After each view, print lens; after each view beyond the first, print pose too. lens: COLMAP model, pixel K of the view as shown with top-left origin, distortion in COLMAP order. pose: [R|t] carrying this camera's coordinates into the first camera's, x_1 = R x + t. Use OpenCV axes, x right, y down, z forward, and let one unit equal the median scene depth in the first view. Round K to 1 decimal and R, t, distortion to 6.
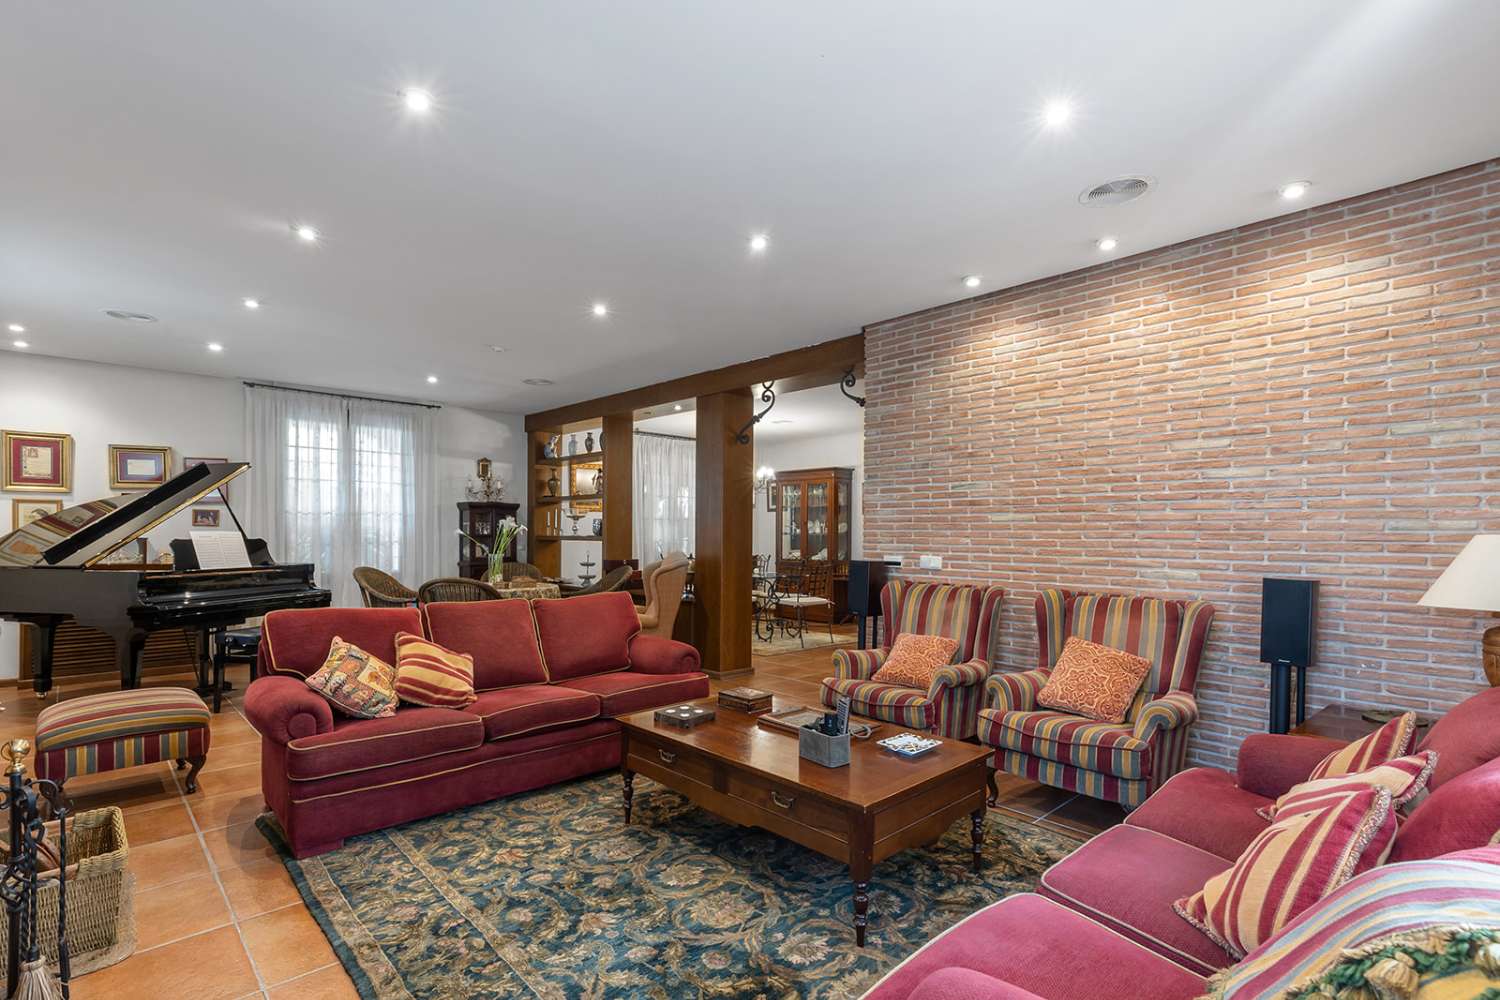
lens RADIAL K [[698.8, 0, 731.6], [0, 698.8, 538.0], [0, 0, 1]] dist [-0.001439, -0.000161]
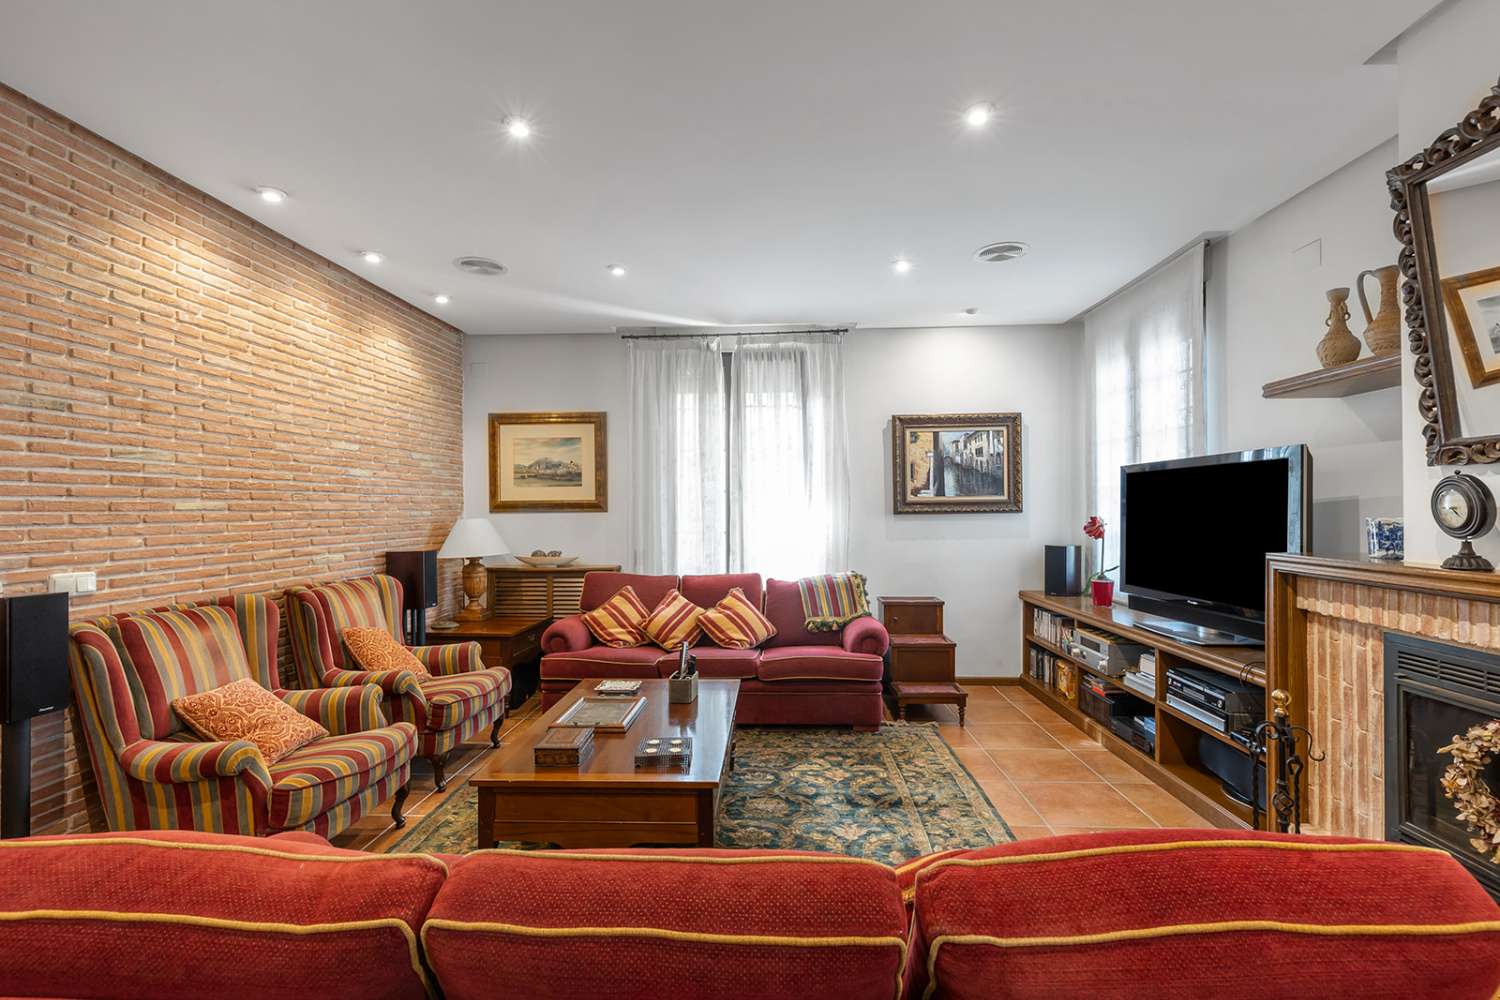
lens RADIAL K [[671.6, 0, 750.2], [0, 671.6, 512.2], [0, 0, 1]] dist [0.008465, -0.000323]
pose [[-0.698449, -0.004727, 0.715644, -0.580203], [0.008122, 0.999861, 0.014532, -0.031270], [-0.715613, 0.015962, -0.698314, 1.218310]]
